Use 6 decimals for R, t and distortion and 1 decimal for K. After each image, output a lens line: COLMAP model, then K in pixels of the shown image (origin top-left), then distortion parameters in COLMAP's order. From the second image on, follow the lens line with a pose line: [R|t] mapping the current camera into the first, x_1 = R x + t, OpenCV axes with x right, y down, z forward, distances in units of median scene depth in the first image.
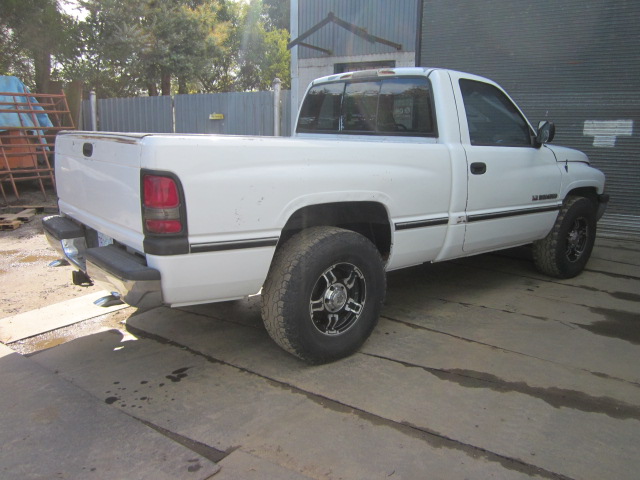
lens RADIAL K [[539.2, 0, 323.3], [0, 539.2, 239.2], [0, 0, 1]] dist [-0.057118, 0.028508]
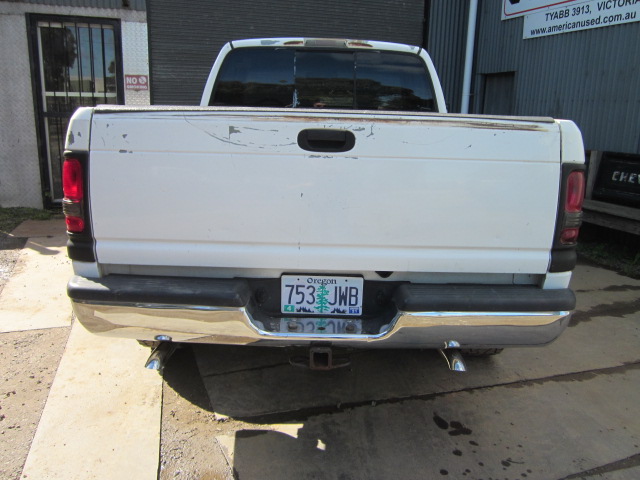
lens RADIAL K [[539.2, 0, 321.0], [0, 539.2, 243.1], [0, 0, 1]] dist [-0.057118, 0.028508]
pose [[0.622309, -0.185331, 0.760516, -0.974744], [0.140880, 0.982220, 0.124080, -0.139434], [-0.769990, 0.029925, 0.637354, 0.670967]]
